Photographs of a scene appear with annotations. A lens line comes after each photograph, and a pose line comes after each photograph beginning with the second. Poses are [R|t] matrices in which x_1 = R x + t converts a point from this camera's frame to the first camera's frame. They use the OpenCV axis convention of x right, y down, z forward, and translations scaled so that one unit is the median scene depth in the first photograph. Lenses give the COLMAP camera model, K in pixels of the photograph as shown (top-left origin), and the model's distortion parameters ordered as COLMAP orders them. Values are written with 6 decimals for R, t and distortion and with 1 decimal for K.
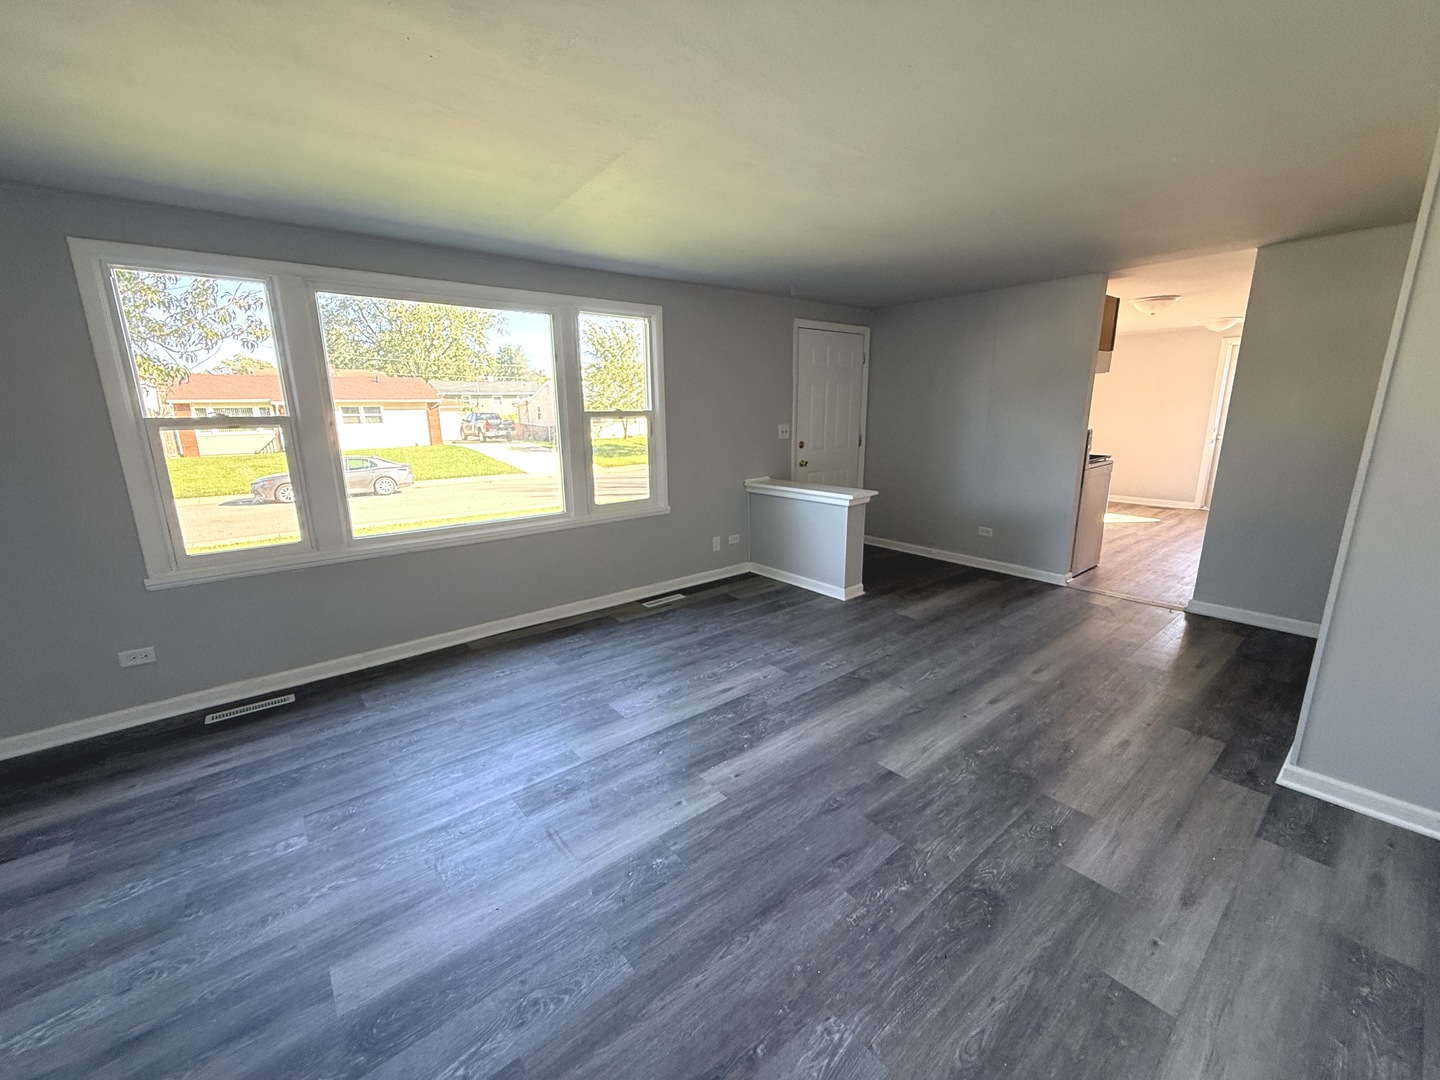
lens RADIAL K [[574.2, 0, 713.9], [0, 574.2, 542.6], [0, 0, 1]] dist [-0.000958, 0.000474]
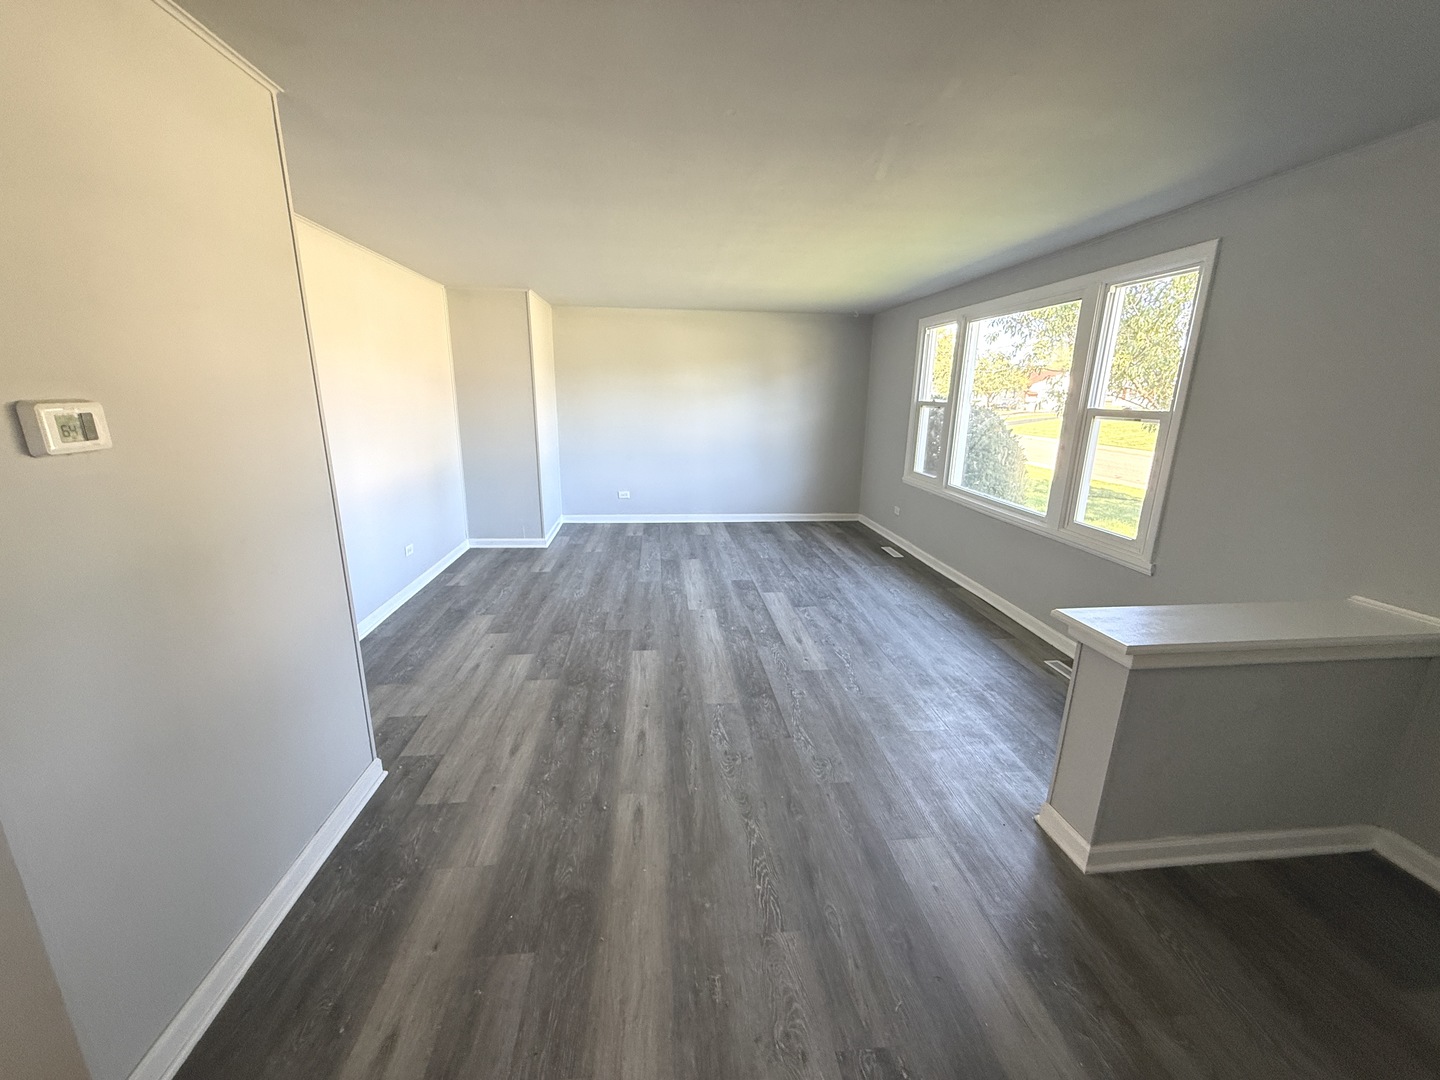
lens RADIAL K [[574.2, 0, 714.3], [0, 574.2, 539.4], [0, 0, 1]] dist [-0.000958, 0.000474]
pose [[-0.551371, 0.214960, -0.806091, 1.281656], [-0.197633, 0.905075, 0.376538, -0.427955], [0.810513, 0.366923, -0.456549, 1.643808]]
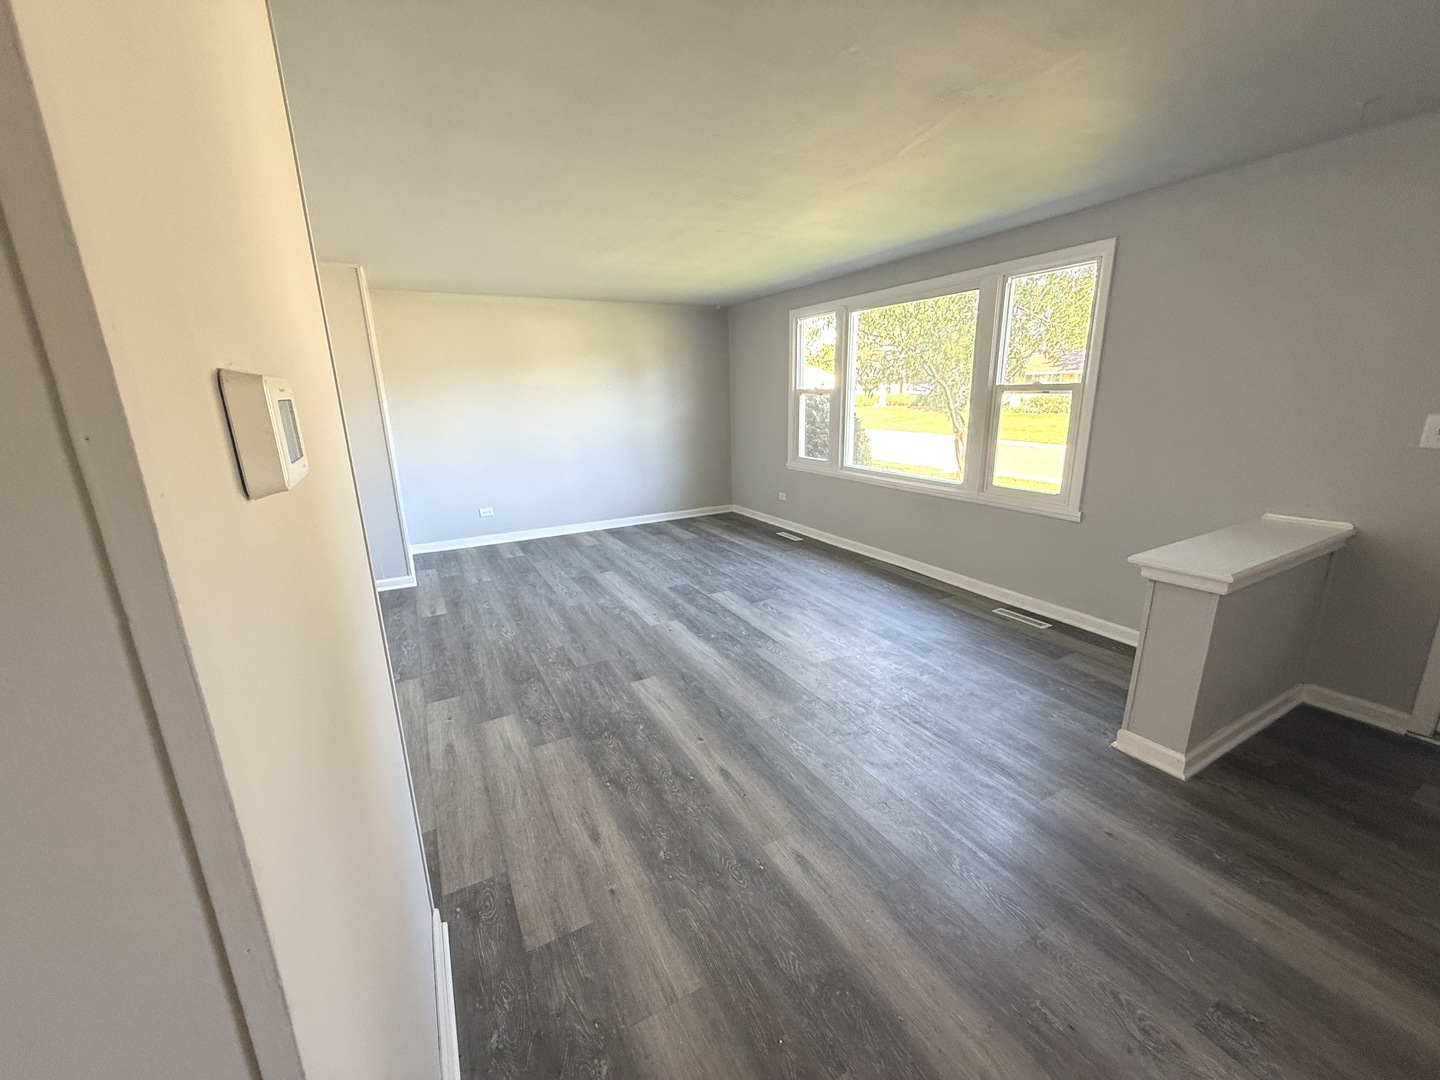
lens RADIAL K [[574.2, 0, 715.4], [0, 574.2, 540.7], [0, 0, 1]] dist [-0.000958, 0.000474]
pose [[-0.187635, 0.266350, -0.945437, 1.352085], [-0.199748, 0.932073, 0.302228, -0.296838], [0.961714, 0.245557, -0.121686, 1.188763]]
